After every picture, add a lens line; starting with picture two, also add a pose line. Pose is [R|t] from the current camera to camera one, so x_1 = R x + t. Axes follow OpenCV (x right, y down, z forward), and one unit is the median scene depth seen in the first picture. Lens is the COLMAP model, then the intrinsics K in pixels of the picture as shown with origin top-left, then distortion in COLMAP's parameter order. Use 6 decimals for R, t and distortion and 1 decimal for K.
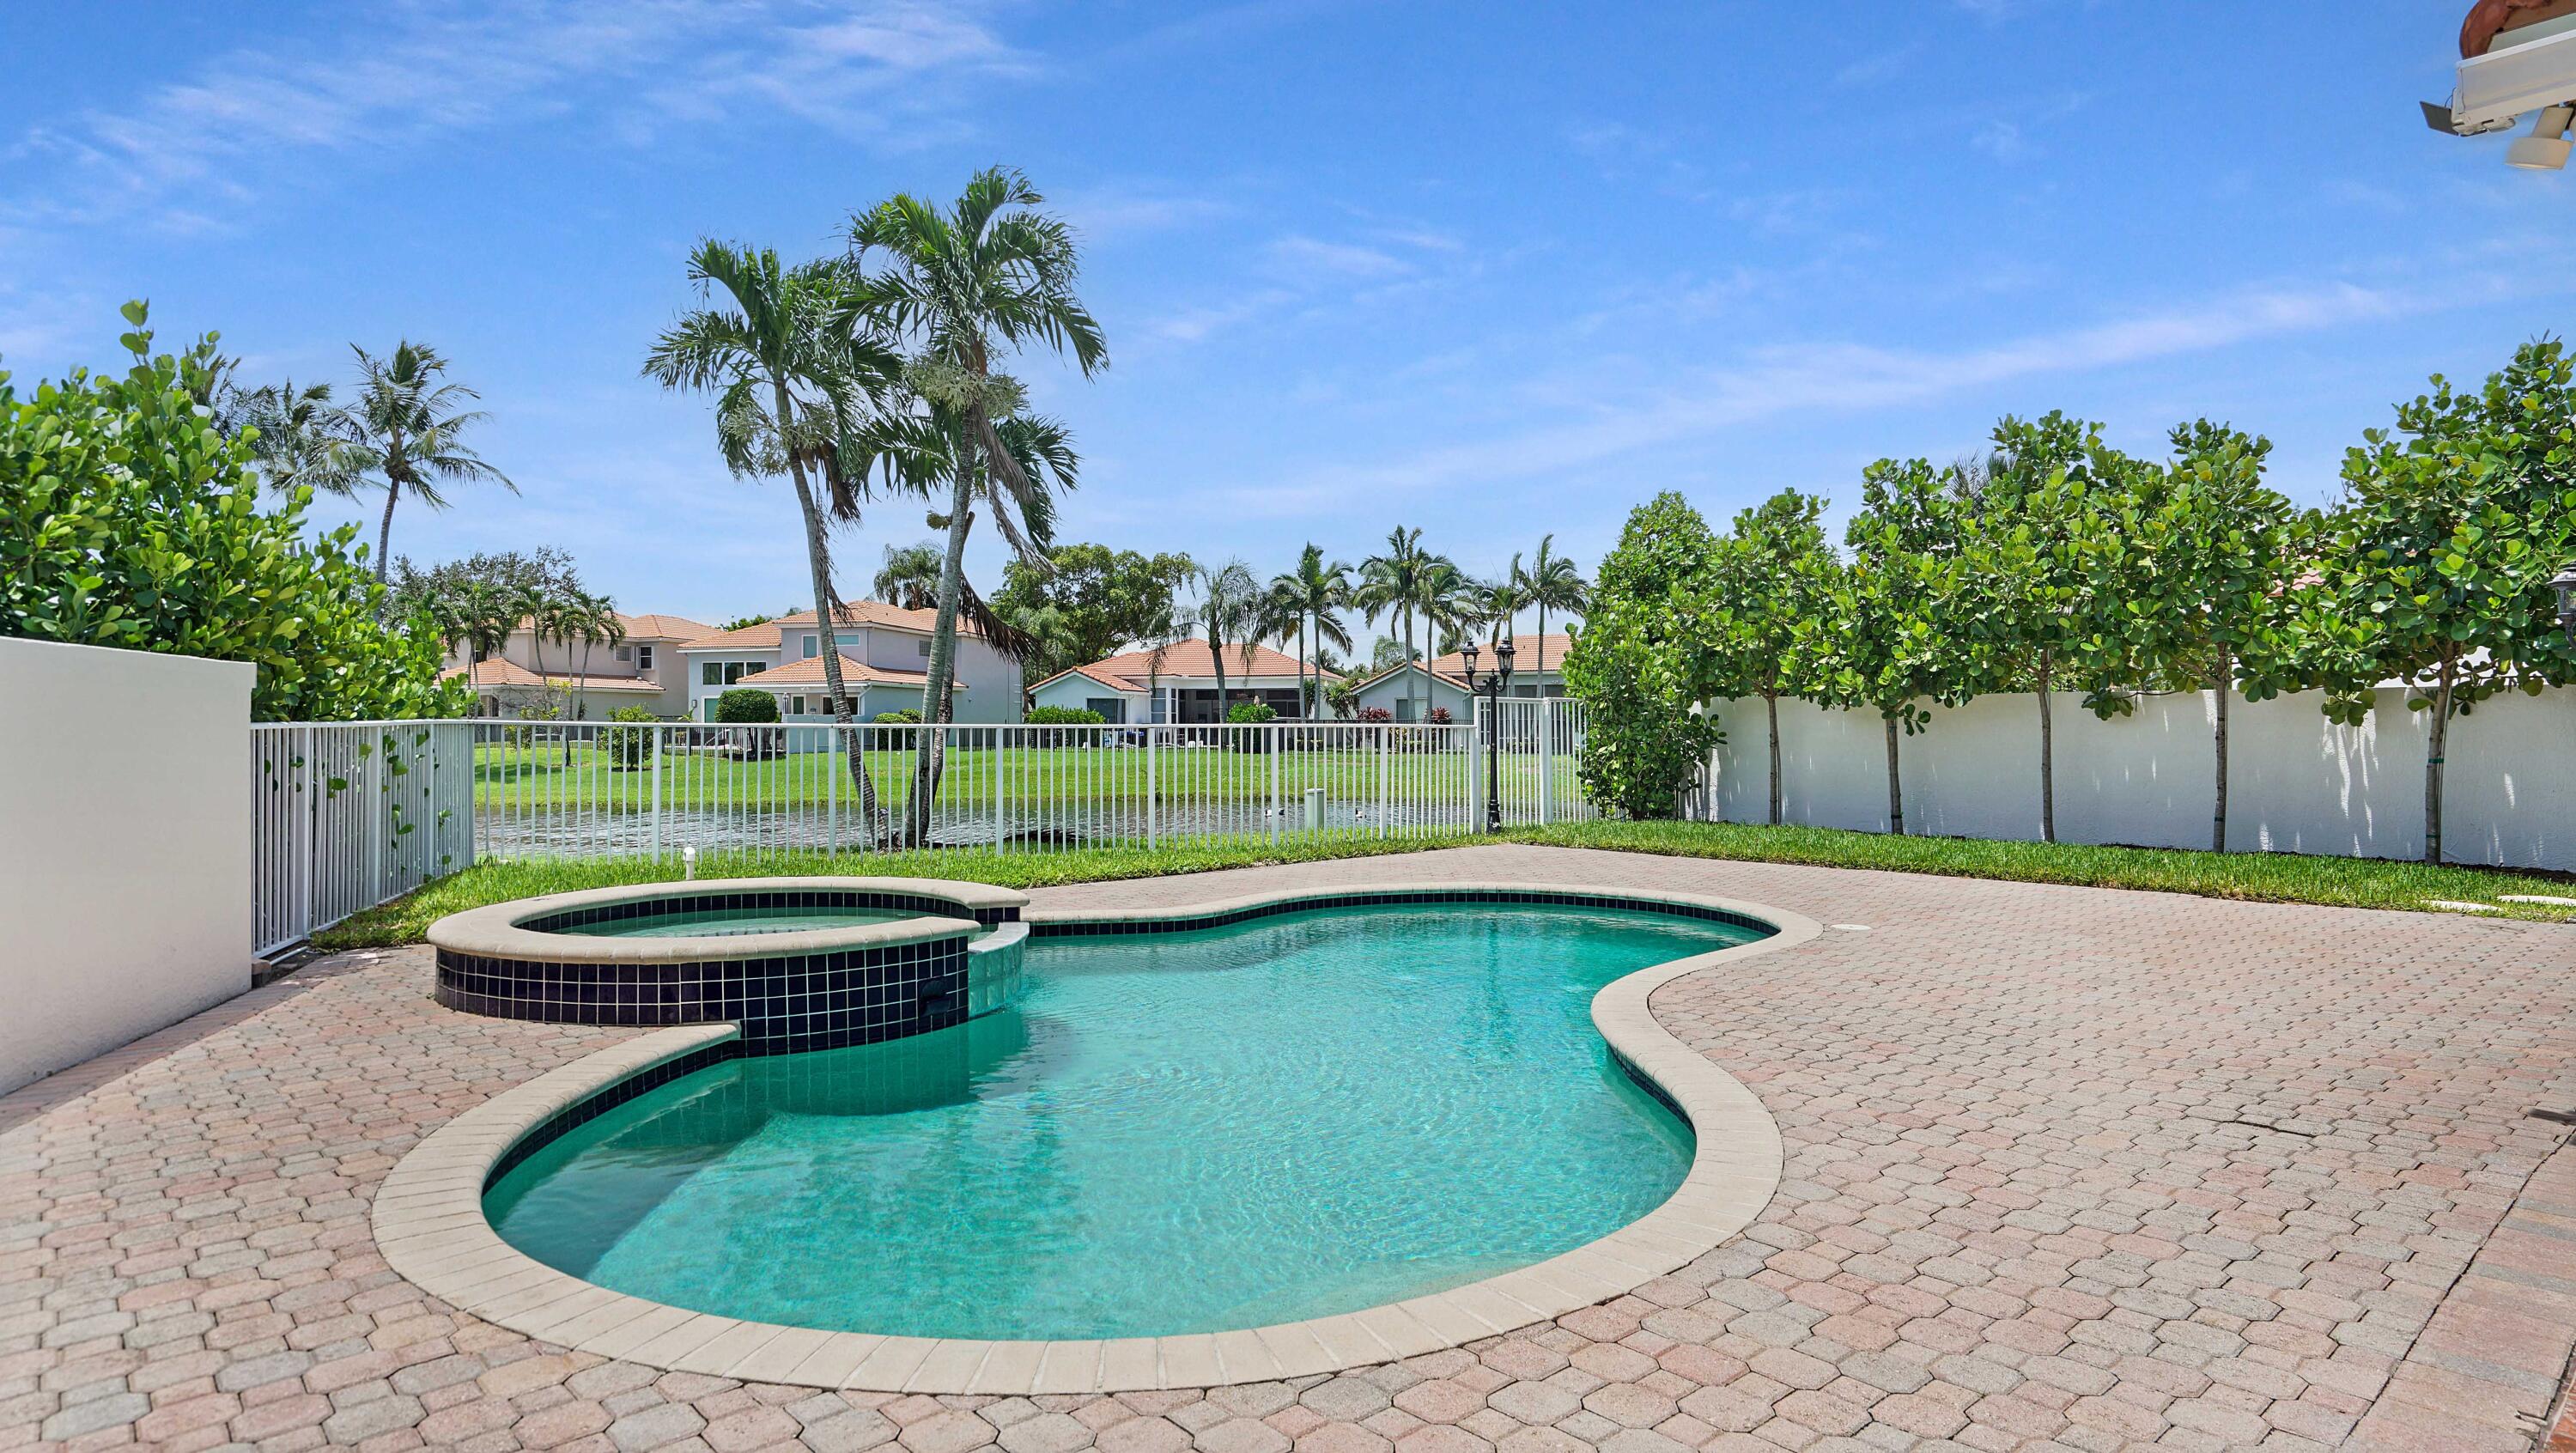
lens RADIAL K [[1408.3, 0, 1270.4], [0, 1408.3, 740.3], [0, 0, 1]] dist [-0.021635, 0.002343]
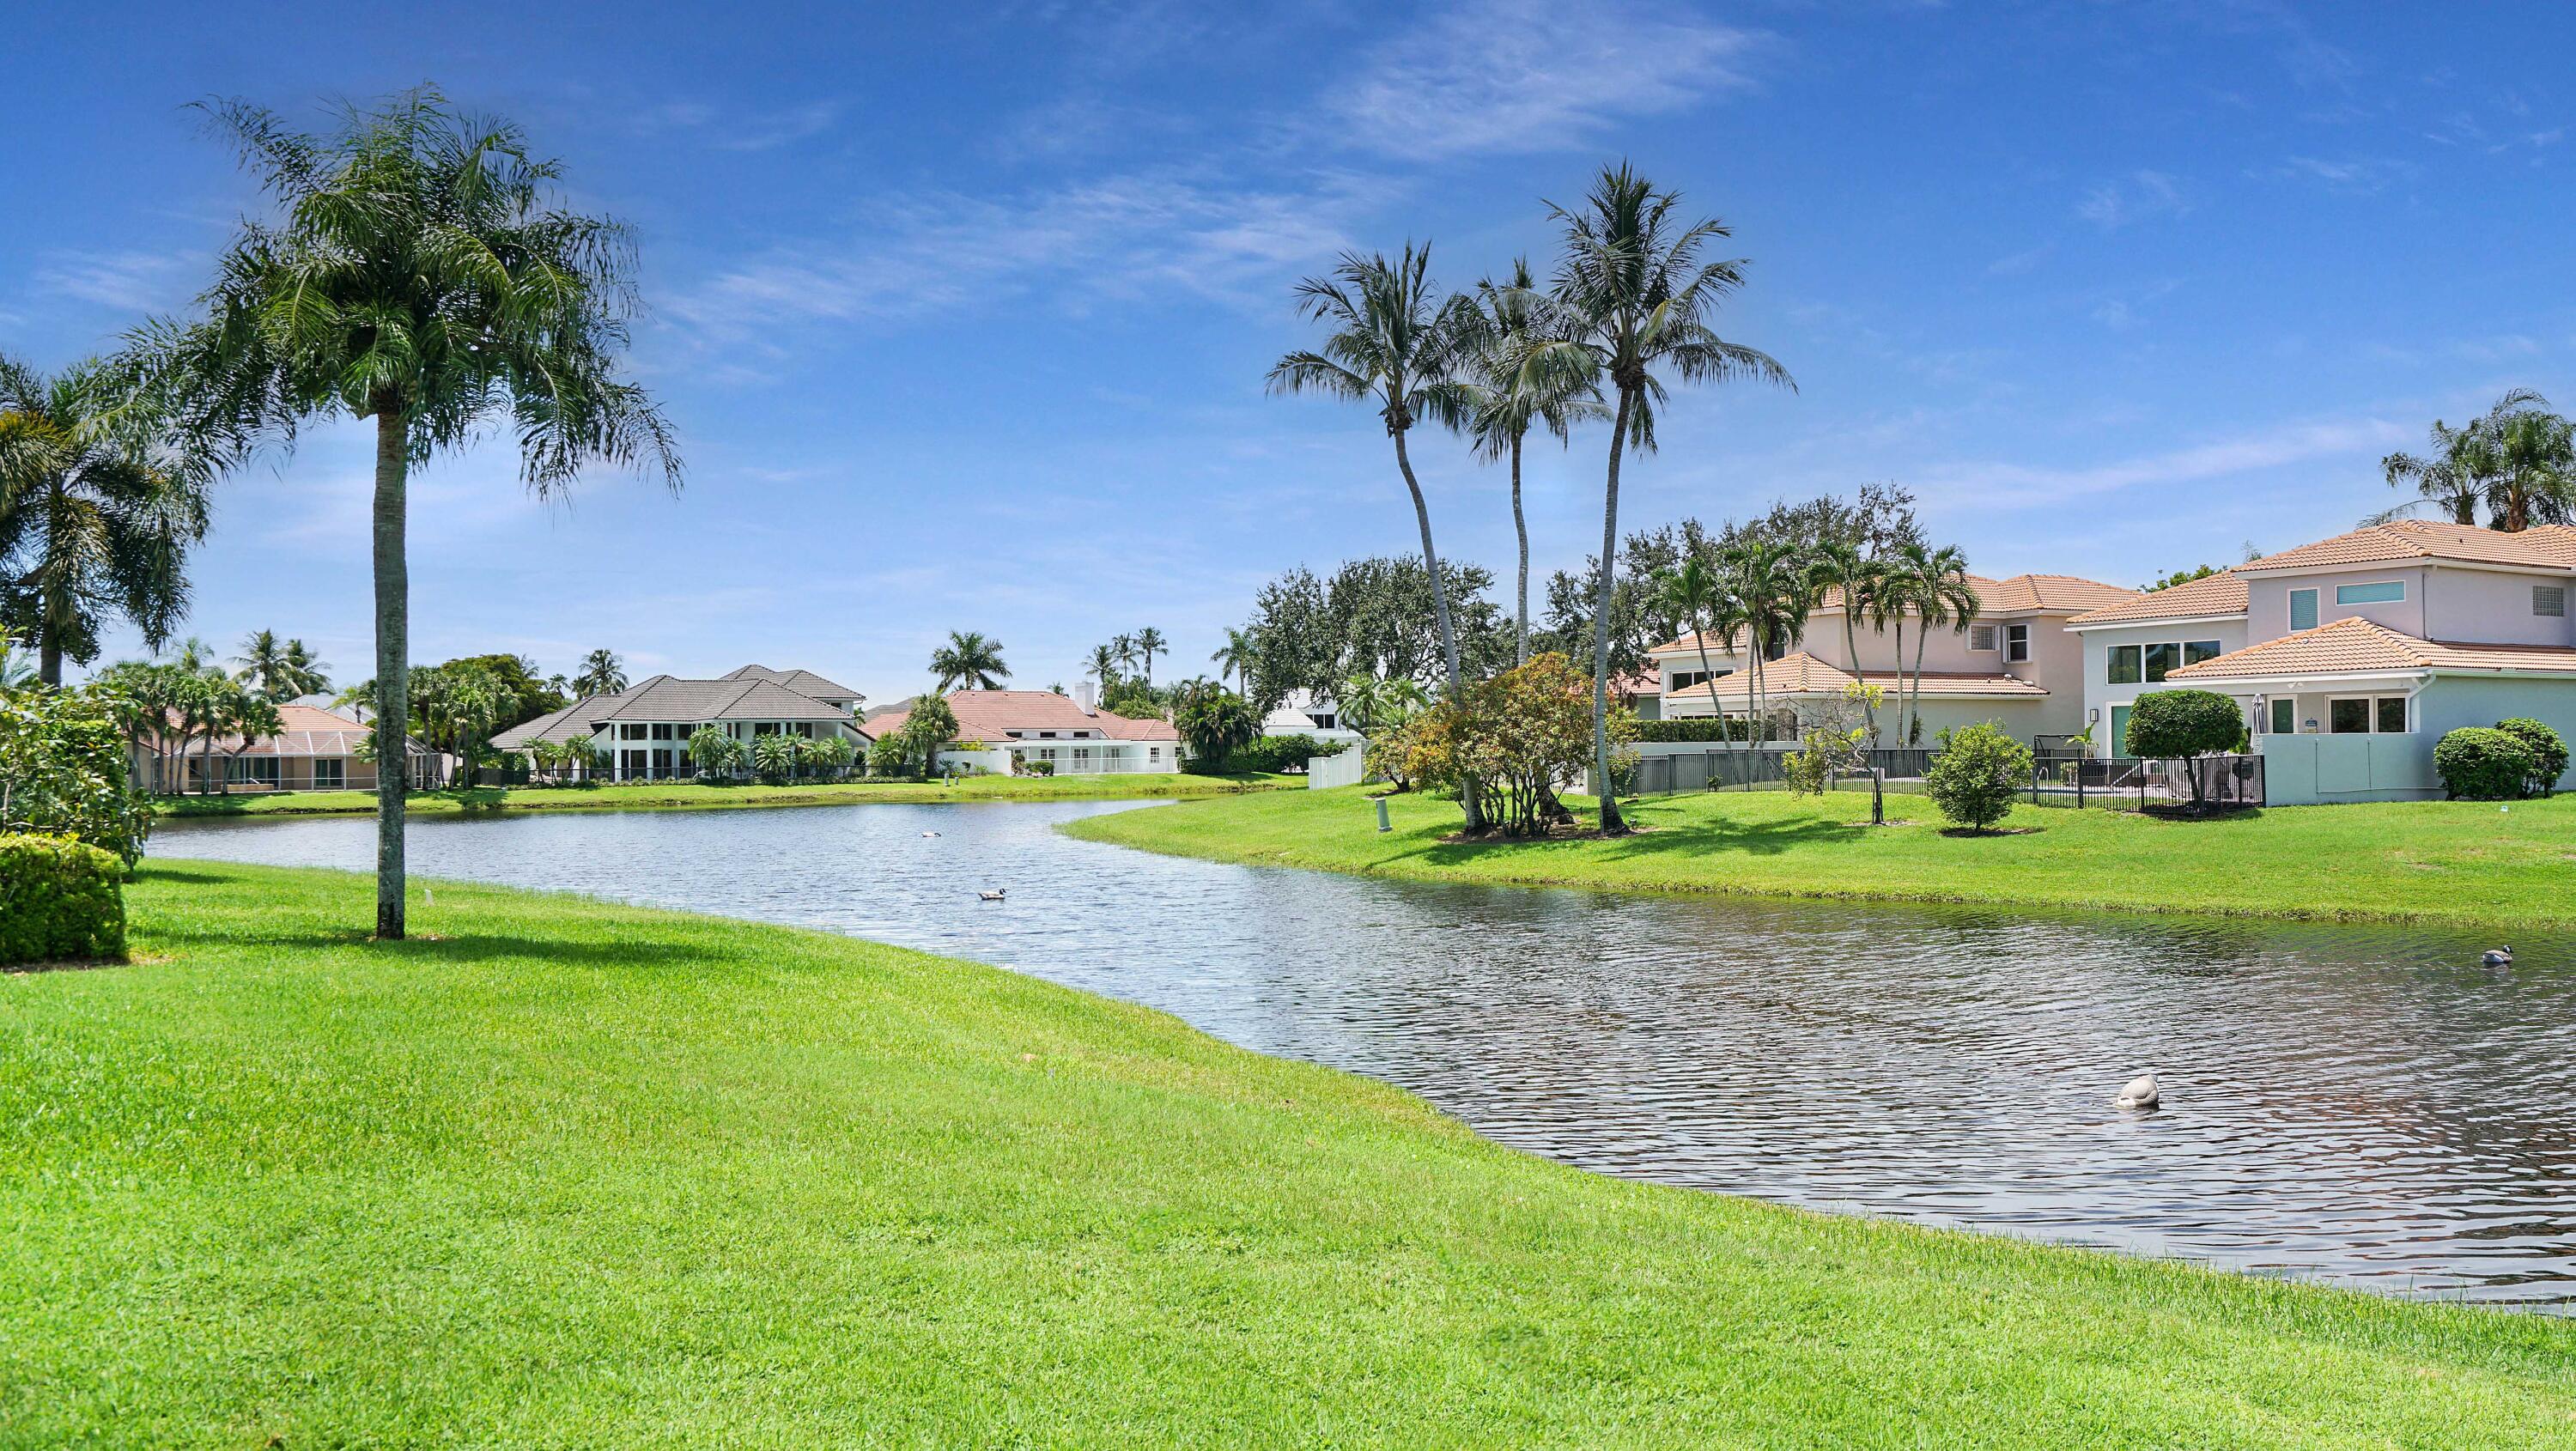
lens RADIAL K [[1994.5, 0, 1288.0], [0, 1994.5, 725.5], [0, 0, 1]] dist [0.028450, 0.002483]
pose [[0.709396, -0.016403, -0.704620, -0.075966], [0.003805, 0.999804, -0.019444, -0.009761], [0.704800, 0.011113, 0.709319, 0.218991]]
